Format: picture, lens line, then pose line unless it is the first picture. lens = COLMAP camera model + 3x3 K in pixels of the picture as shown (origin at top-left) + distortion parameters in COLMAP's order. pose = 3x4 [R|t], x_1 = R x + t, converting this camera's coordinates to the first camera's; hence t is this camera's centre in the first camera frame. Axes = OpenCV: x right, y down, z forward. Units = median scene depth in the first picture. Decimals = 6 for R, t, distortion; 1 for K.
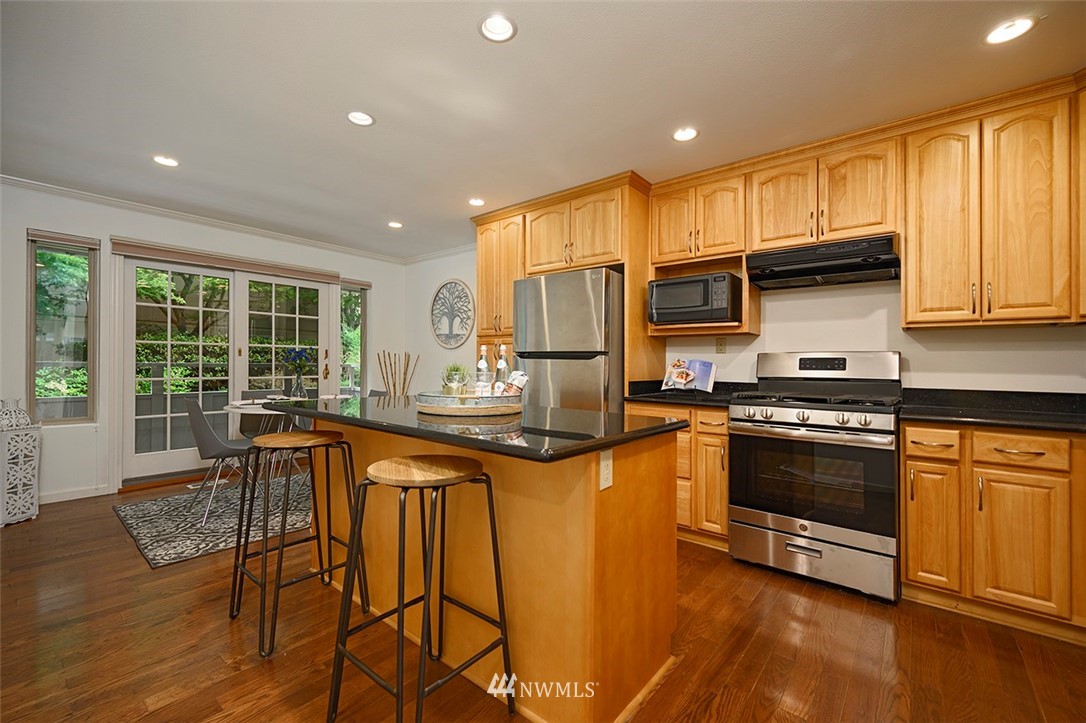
lens RADIAL K [[449.0, 0, 537.5], [0, 449.0, 363.3], [0, 0, 1]] dist [0.007334, -0.001025]
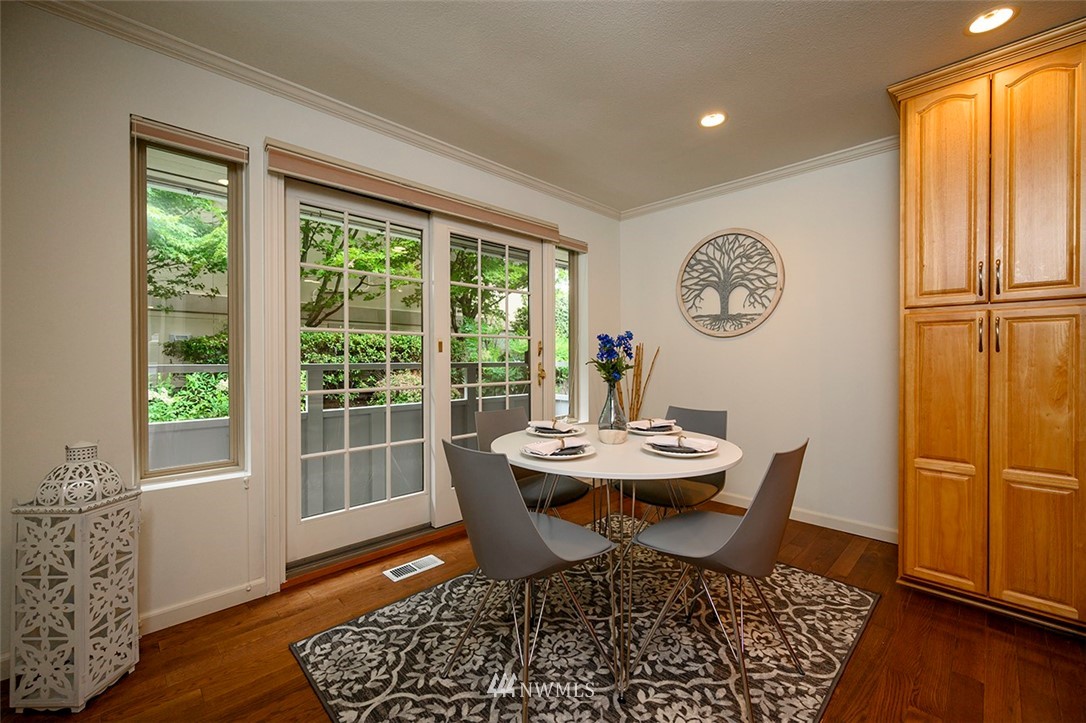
lens RADIAL K [[449.0, 0, 554.1], [0, 449.0, 358.2], [0, 0, 1]] dist [0.007334, -0.001025]
pose [[0.996210, -0.011213, -0.086260, -0.497211], [0.011189, 0.999937, -0.000770, -0.006072], [0.086263, -0.000198, 0.996272, 0.431302]]
